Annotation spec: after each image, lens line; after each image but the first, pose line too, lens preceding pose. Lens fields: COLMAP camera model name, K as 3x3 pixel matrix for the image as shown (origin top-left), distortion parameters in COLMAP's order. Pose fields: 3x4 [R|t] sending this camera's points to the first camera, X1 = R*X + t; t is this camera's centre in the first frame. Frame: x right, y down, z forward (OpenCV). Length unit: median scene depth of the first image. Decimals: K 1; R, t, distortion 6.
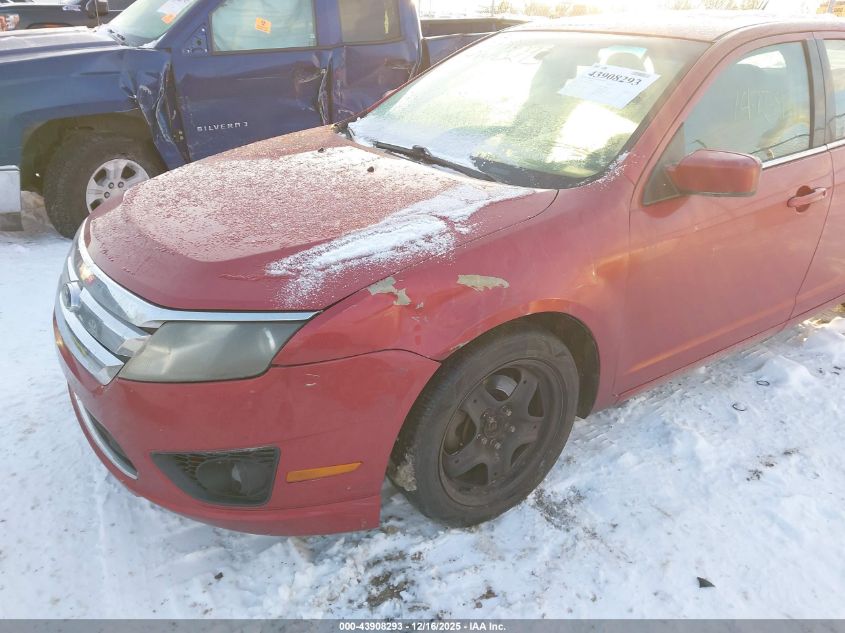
lens RADIAL K [[656.5, 0, 398.4], [0, 656.5, 316.9], [0, 0, 1]] dist [0.073139, -0.101172]
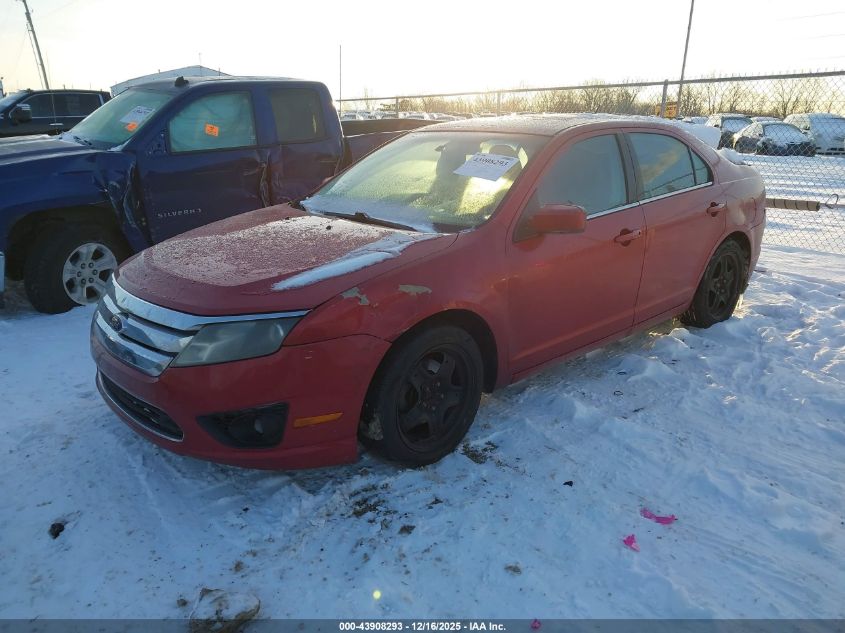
lens RADIAL K [[684.0, 0, 422.5], [0, 684.0, 316.5], [0, 0, 1]] dist [0.087120, -0.127269]
pose [[0.985610, -0.066750, 0.155301, -0.089337], [0.087628, 0.987405, -0.131729, 0.186371], [-0.144552, 0.143442, 0.979045, -0.469125]]
